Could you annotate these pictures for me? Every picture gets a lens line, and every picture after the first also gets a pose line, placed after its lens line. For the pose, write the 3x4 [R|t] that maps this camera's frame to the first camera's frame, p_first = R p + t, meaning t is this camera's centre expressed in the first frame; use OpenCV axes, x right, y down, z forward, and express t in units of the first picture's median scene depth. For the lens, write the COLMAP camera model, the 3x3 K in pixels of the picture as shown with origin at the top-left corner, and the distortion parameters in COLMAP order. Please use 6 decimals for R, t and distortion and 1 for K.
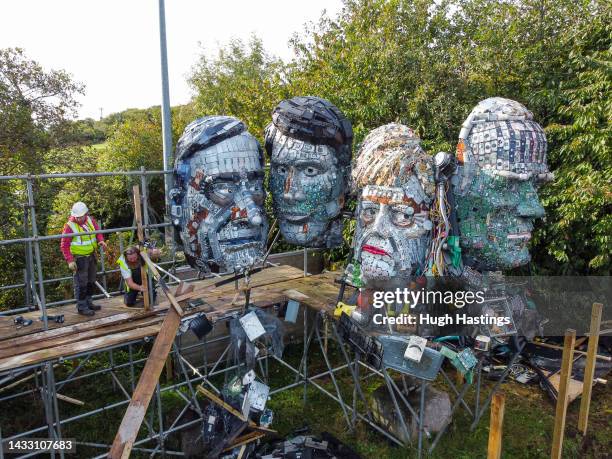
lens RADIAL K [[468.6, 0, 305.4], [0, 468.6, 230.0], [0, 0, 1]] dist [0.009307, 0.016902]
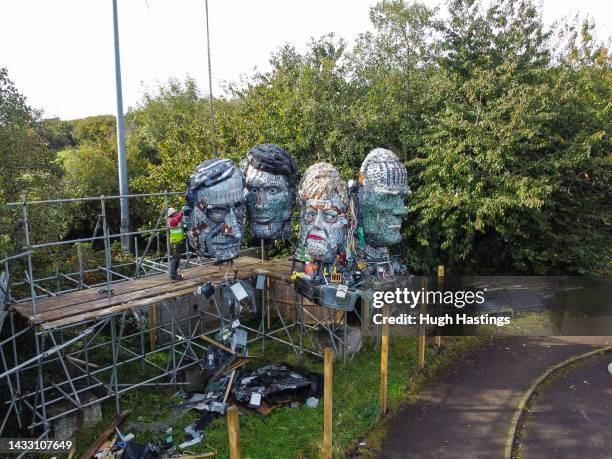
lens RADIAL K [[468.6, 0, 306.4], [0, 468.6, 229.3], [0, 0, 1]] dist [0.009307, 0.016902]
pose [[0.977892, -0.031999, 0.206649, -0.212021], [0.038314, 0.998911, -0.026627, 0.052757], [-0.205572, 0.033956, 0.978053, -0.590488]]
